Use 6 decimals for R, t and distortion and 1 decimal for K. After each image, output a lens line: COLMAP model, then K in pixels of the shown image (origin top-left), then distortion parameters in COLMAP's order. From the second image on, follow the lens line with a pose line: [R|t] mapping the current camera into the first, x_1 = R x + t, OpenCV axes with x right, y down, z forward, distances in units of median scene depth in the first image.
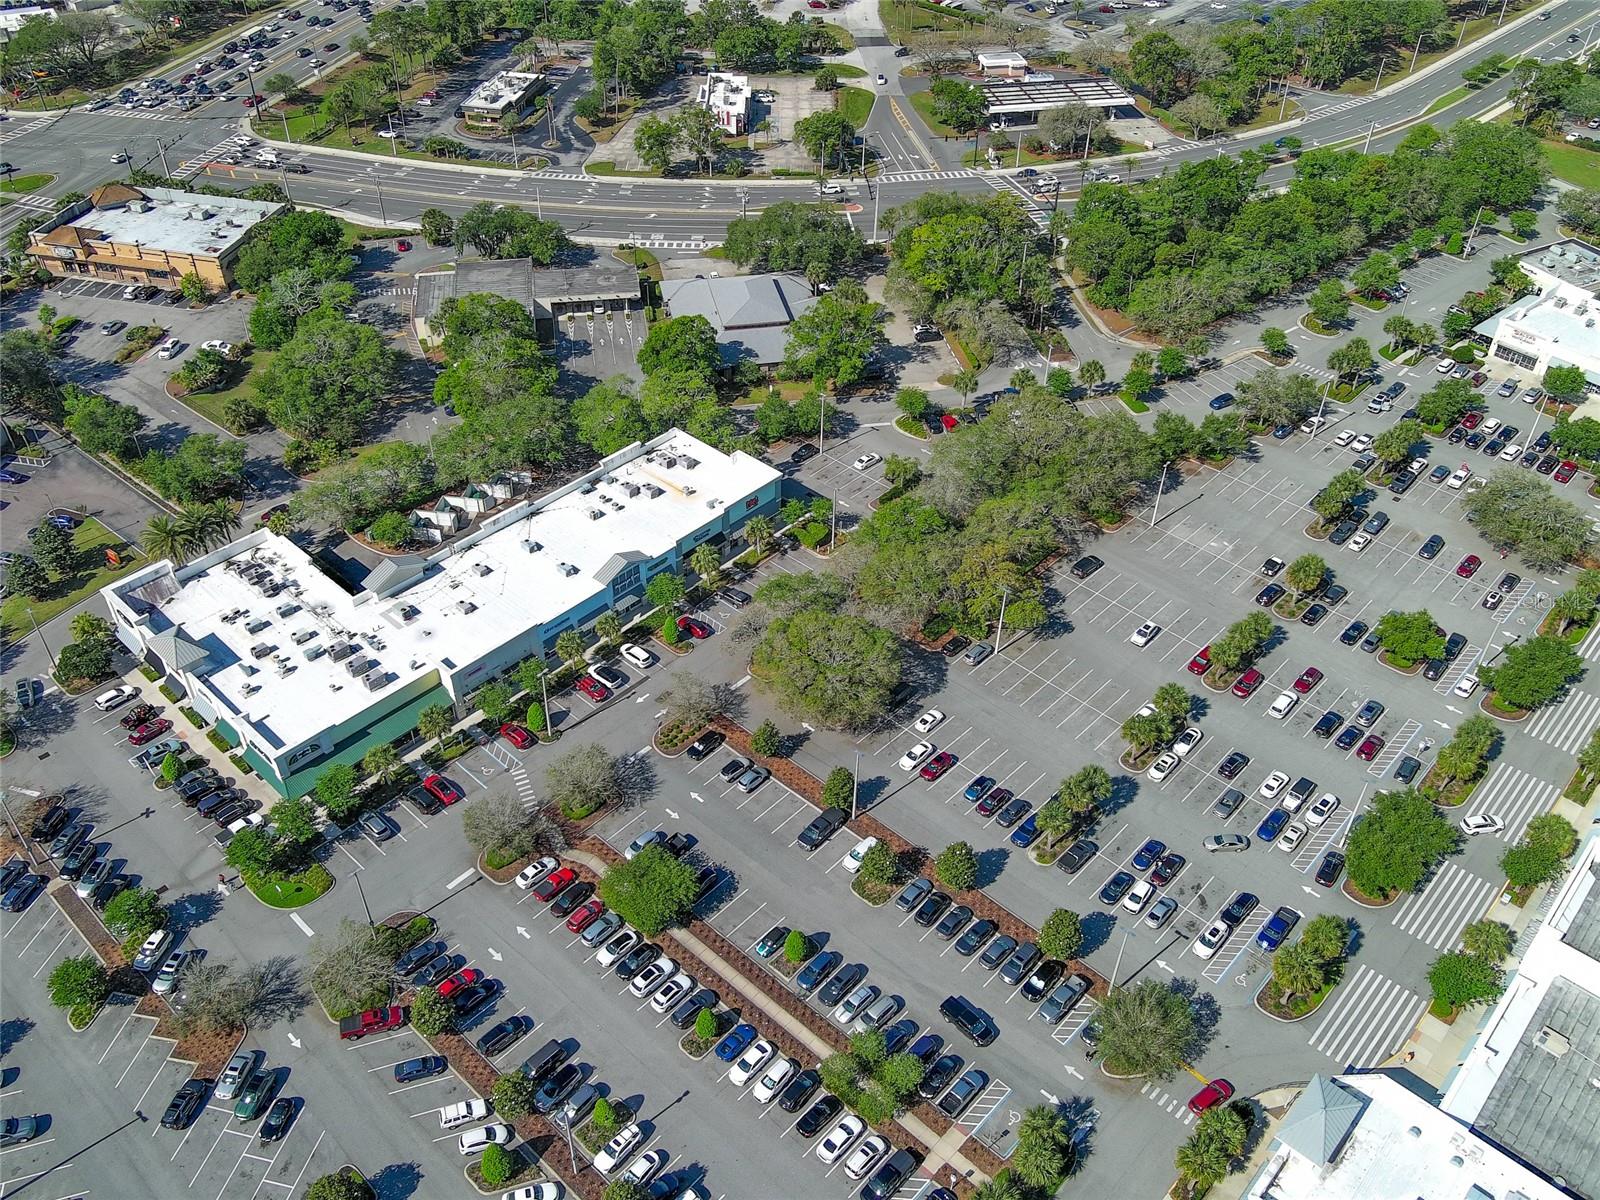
lens RADIAL K [[1303.1, 0, 822.7], [0, 1303.1, 596.2], [0, 0, 1]] dist [0.010821, -0.016922]
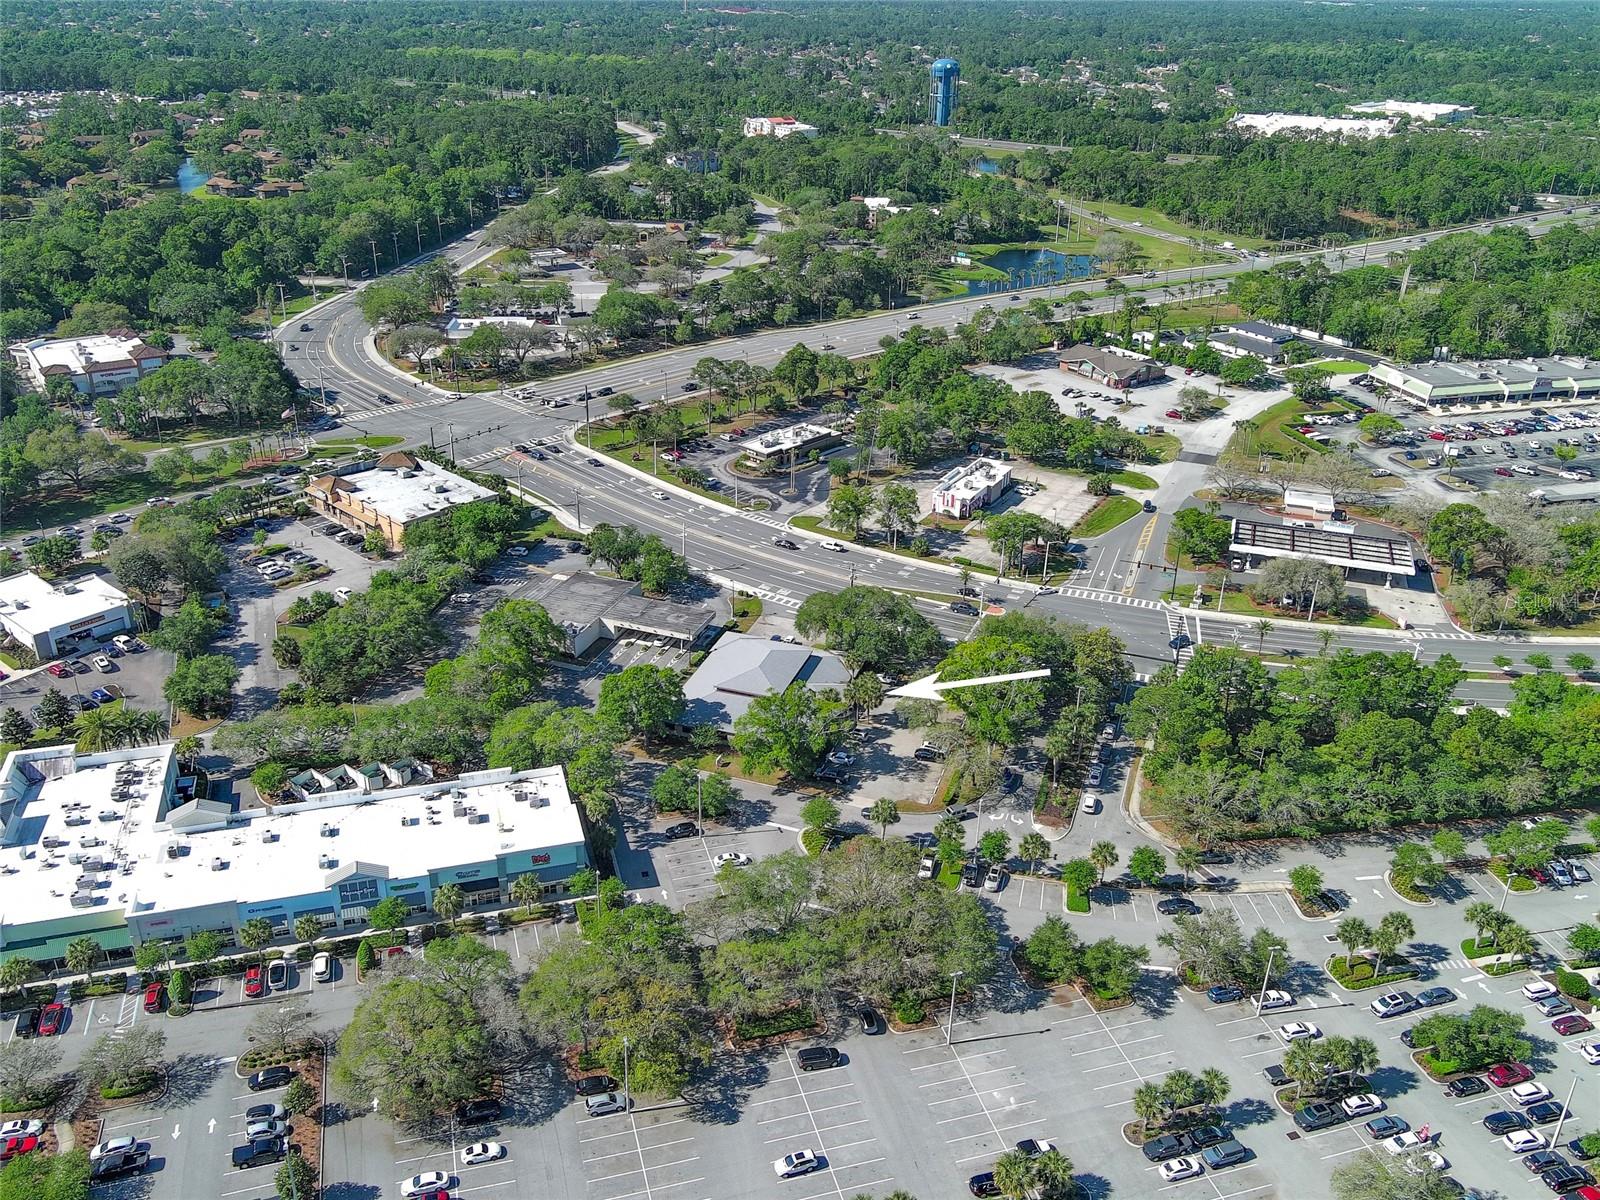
lens RADIAL K [[1335.3, 0, 798.5], [0, 1335.3, 575.6], [0, 0, 1]] dist [0.003648, -0.004468]
pose [[0.858813, 0.211872, -0.466423, 0.410806], [-0.330429, 0.924857, -0.188296, -0.112025], [0.391480, 0.315831, 0.864288, 0.129722]]
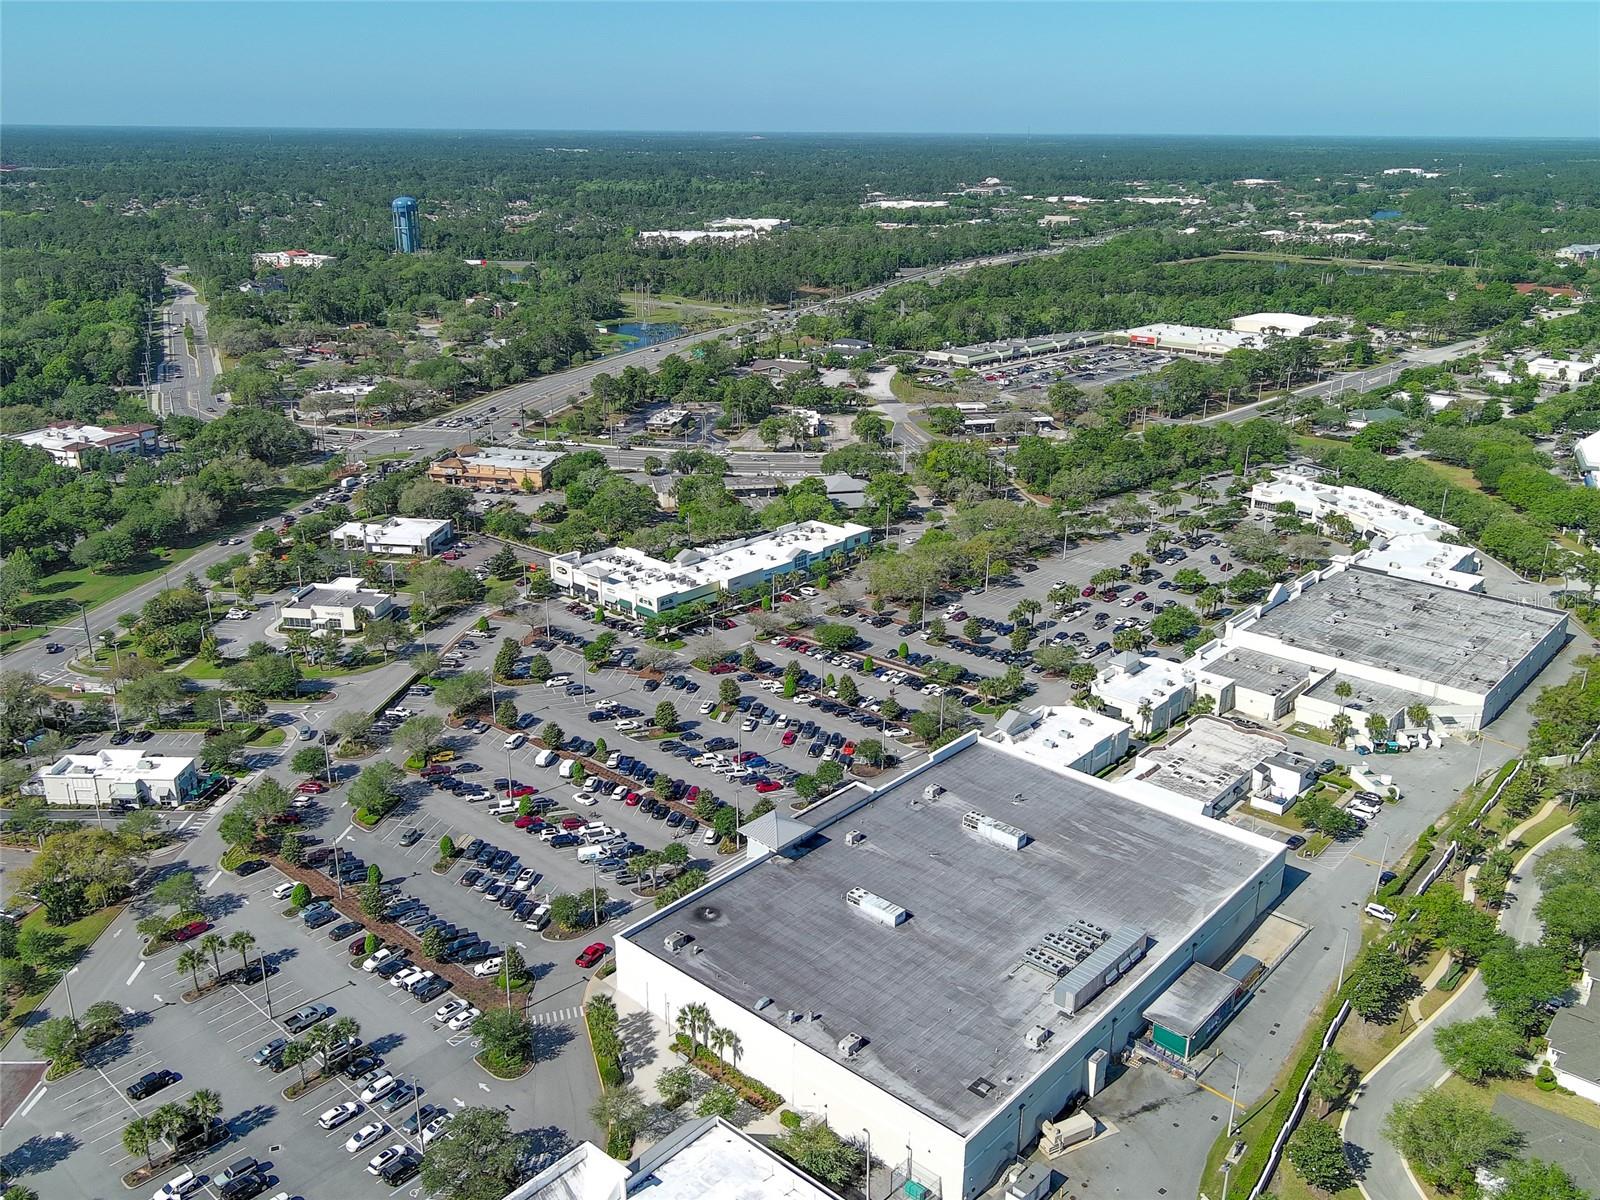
lens RADIAL K [[1303.1, 0, 822.7], [0, 1303.1, 596.2], [0, 0, 1]] dist [0.010821, -0.016922]
pose [[0.999826, -0.012528, 0.013803, -0.106119], [0.016503, 0.939230, -0.342892, 0.534479], [-0.008668, 0.343061, 0.939273, -0.638489]]
